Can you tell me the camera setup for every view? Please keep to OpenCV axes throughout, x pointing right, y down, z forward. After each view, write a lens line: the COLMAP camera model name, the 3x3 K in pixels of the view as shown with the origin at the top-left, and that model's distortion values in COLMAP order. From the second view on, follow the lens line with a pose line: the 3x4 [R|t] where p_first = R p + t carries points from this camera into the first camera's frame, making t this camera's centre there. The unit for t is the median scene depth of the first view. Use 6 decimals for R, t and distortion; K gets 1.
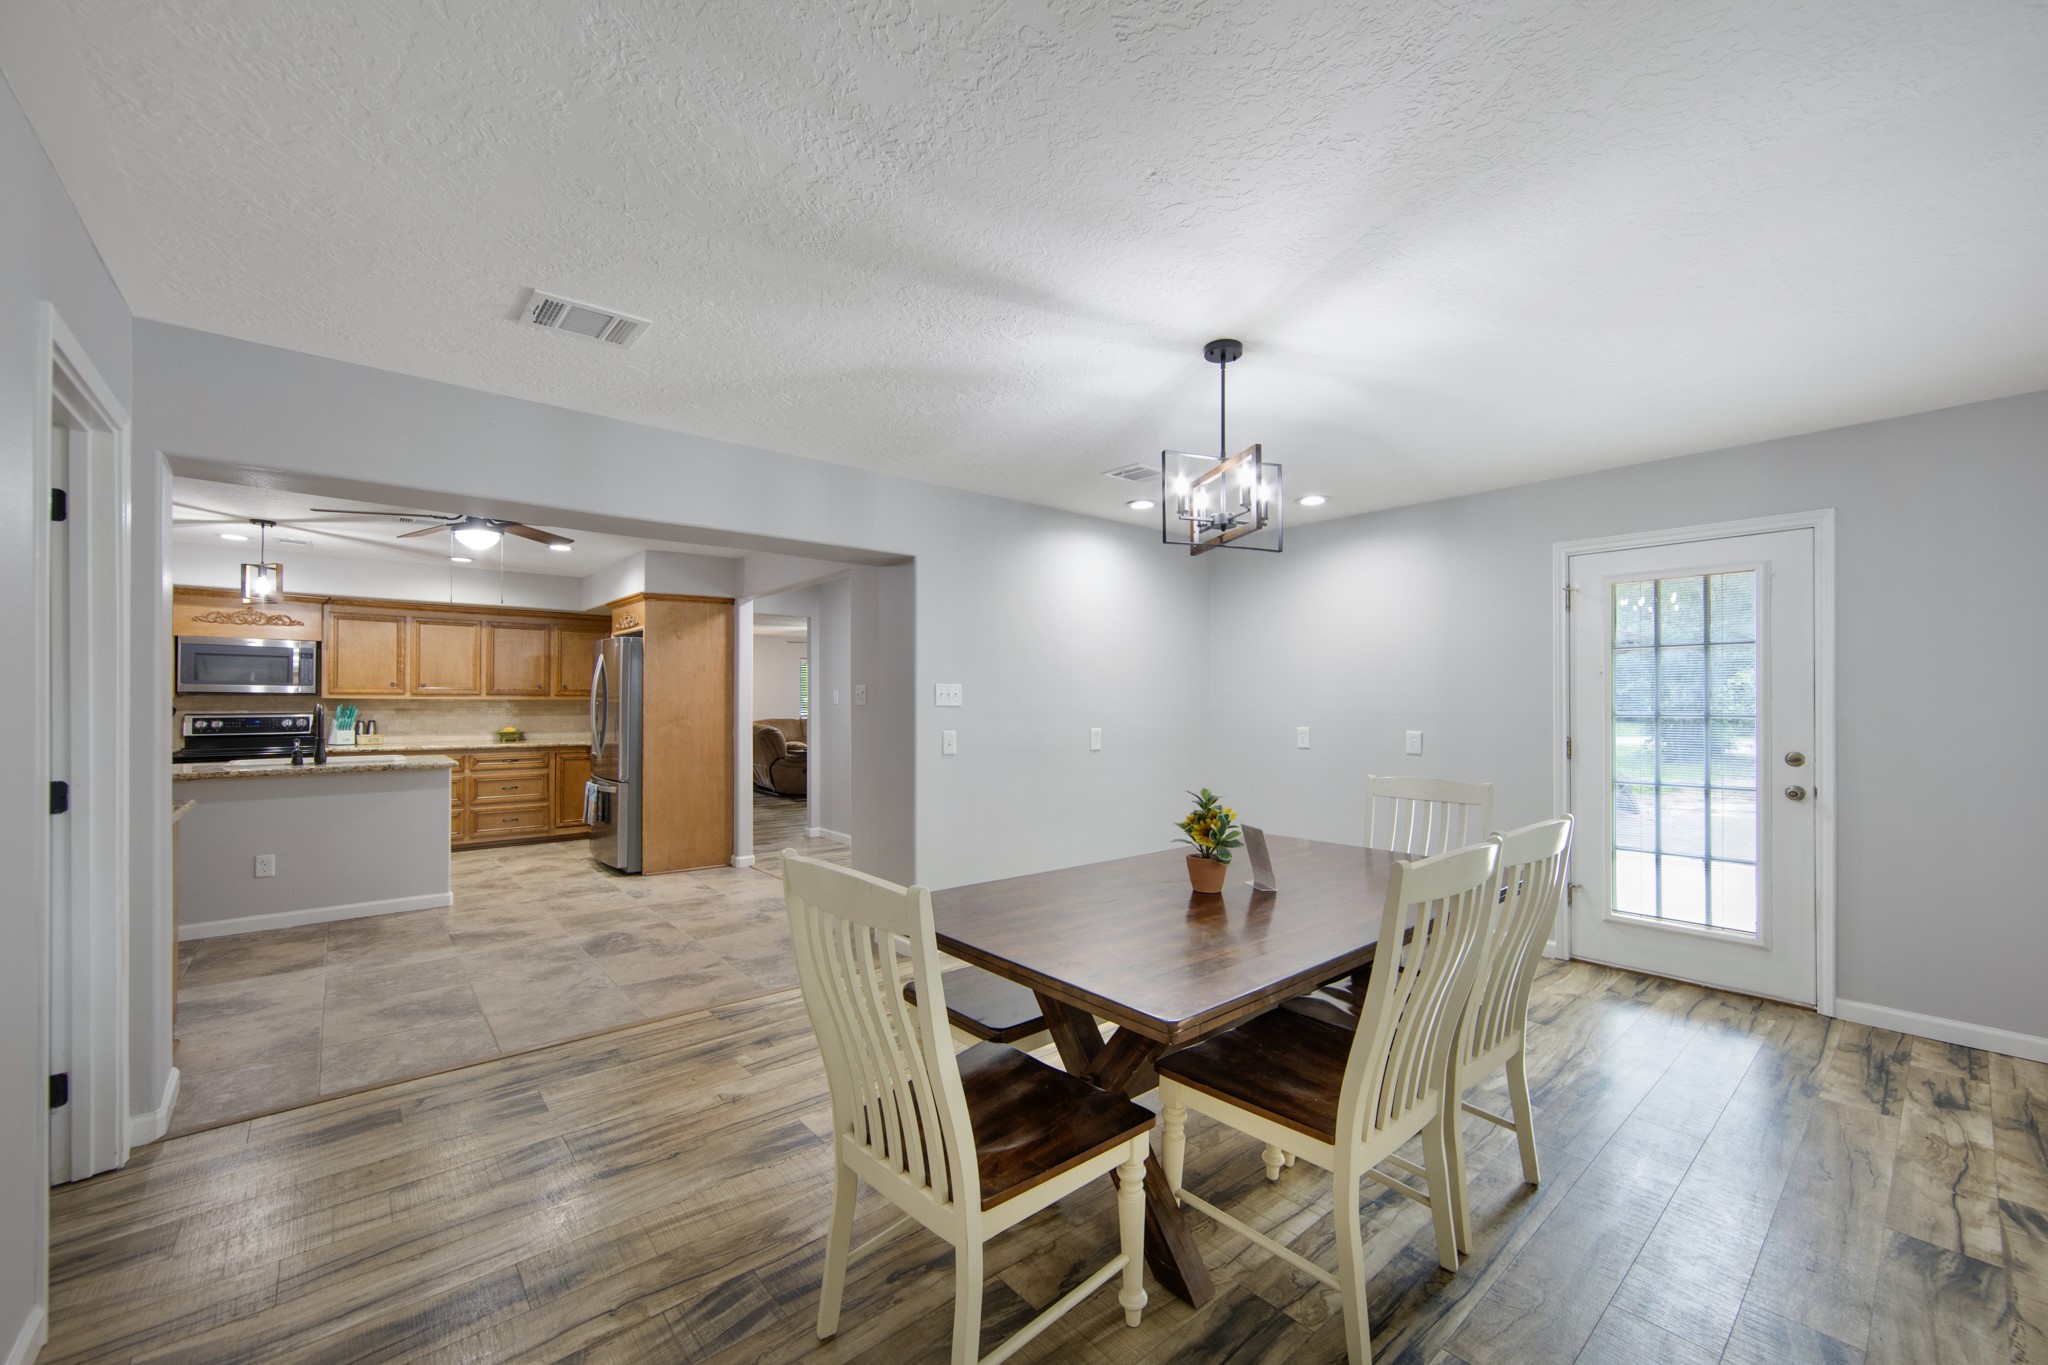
lens RADIAL K [[815.0, 0, 1029.9], [0, 815.0, 701.2], [0, 0, 1]] dist [-0.003709, -0.000065]
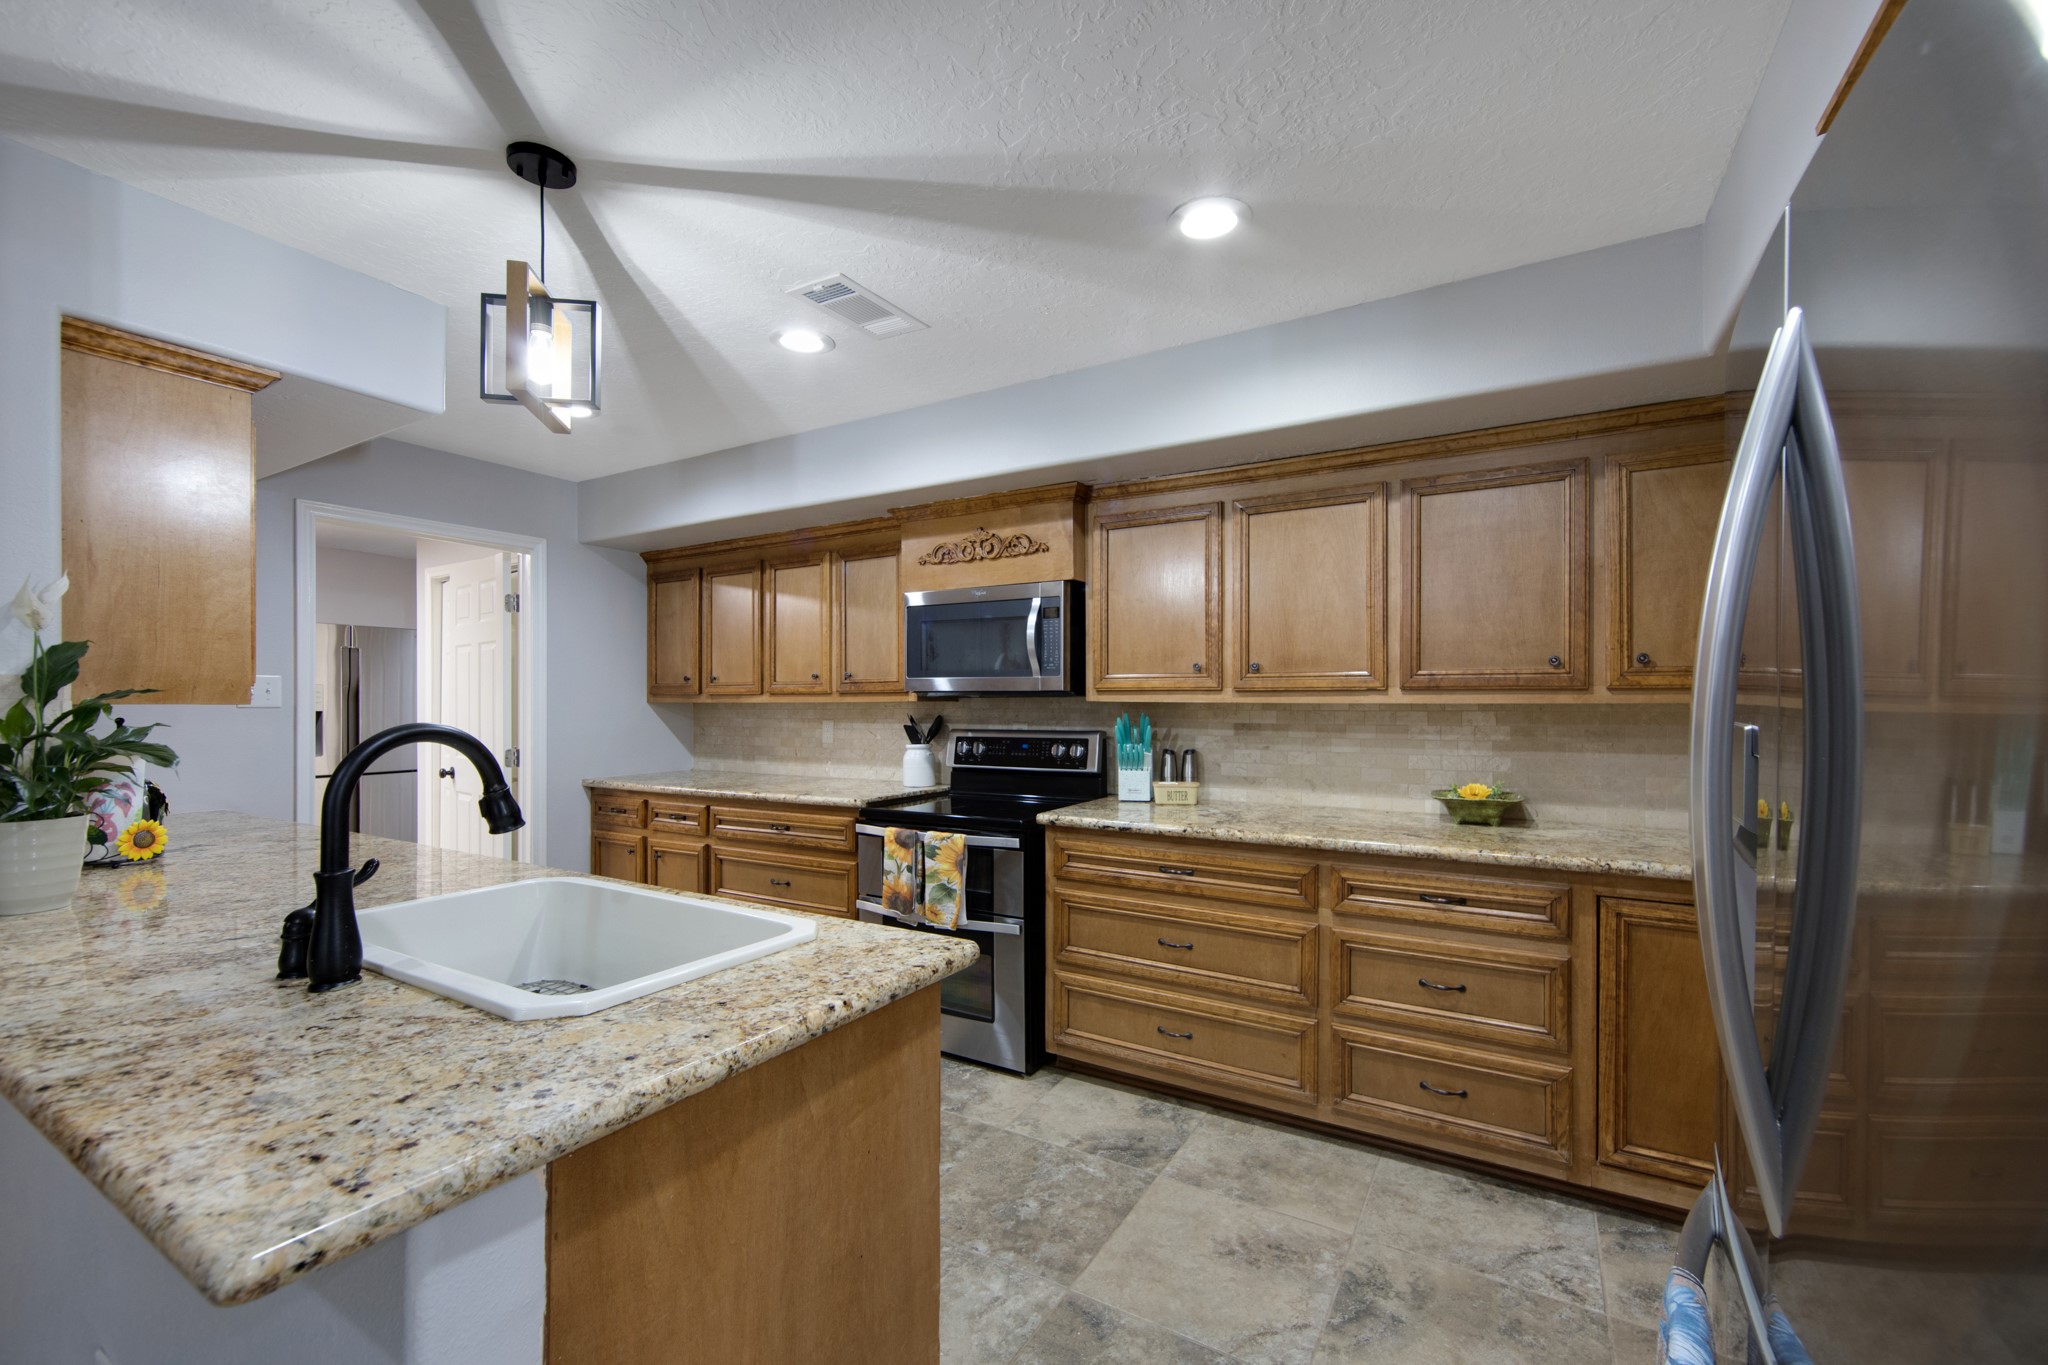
lens RADIAL K [[829.6, 0, 1035.7], [0, 829.6, 694.2], [0, 0, 1]] dist [-0.002191, 0.001408]
pose [[0.315213, -0.011232, -0.948955, -0.403330], [0.002837, 0.999937, -0.010892, -0.002952], [0.949017, 0.000741, 0.315224, 0.786156]]
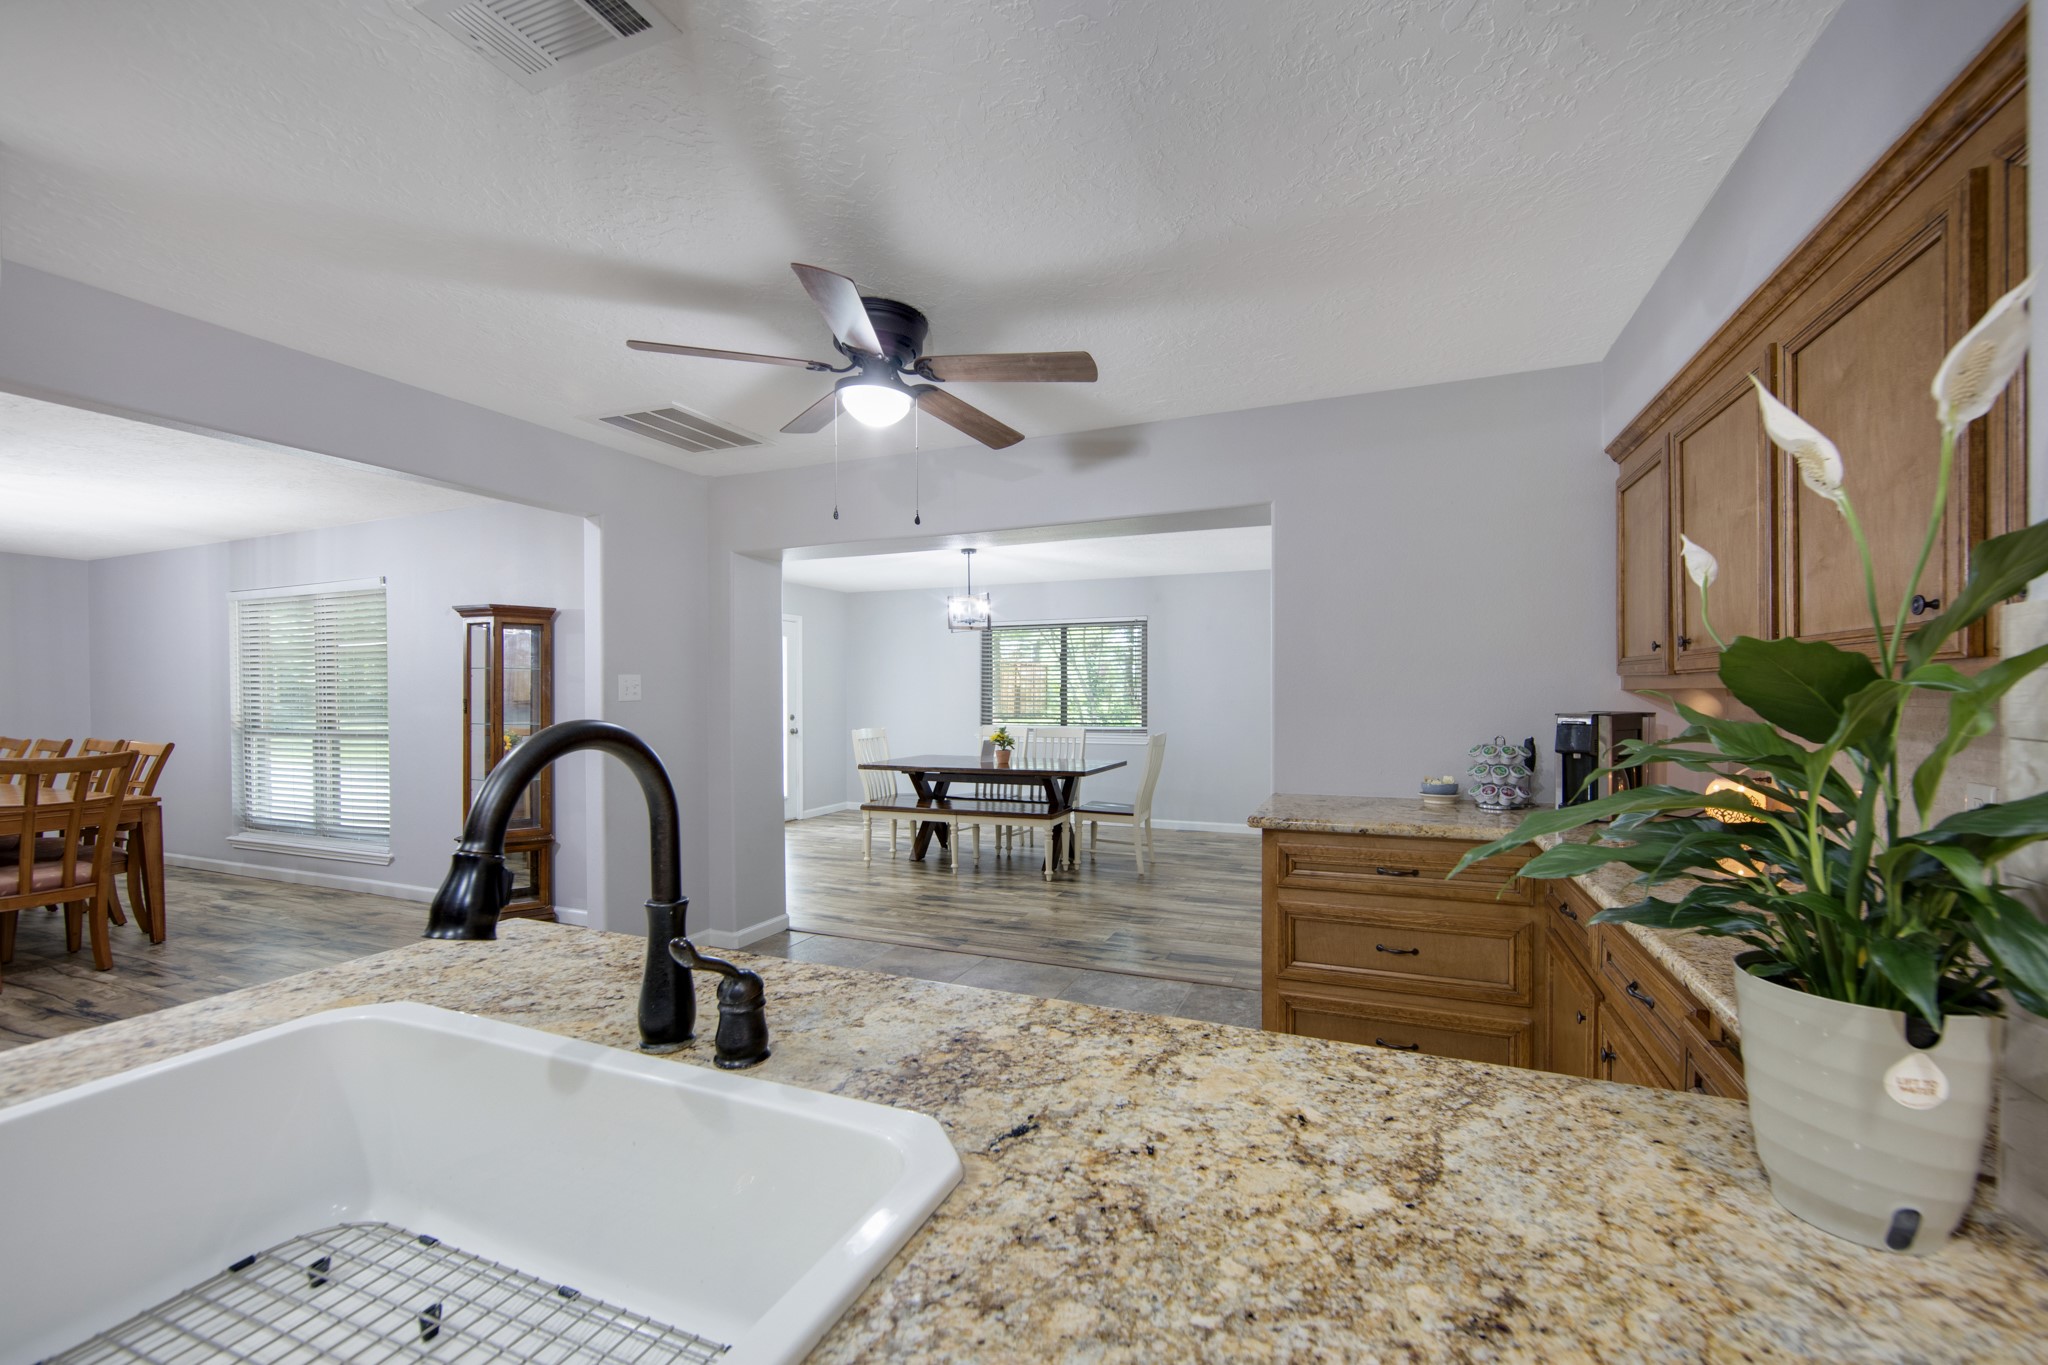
lens RADIAL K [[829.6, 0, 1031.4], [0, 829.6, 689.0], [0, 0, 1]] dist [-0.002191, 0.001408]
pose [[-0.443695, 0.002974, 0.896173, -0.763250], [0.004633, 0.999989, -0.001024, -0.002891], [-0.896166, 0.003698, -0.443704, 0.709057]]
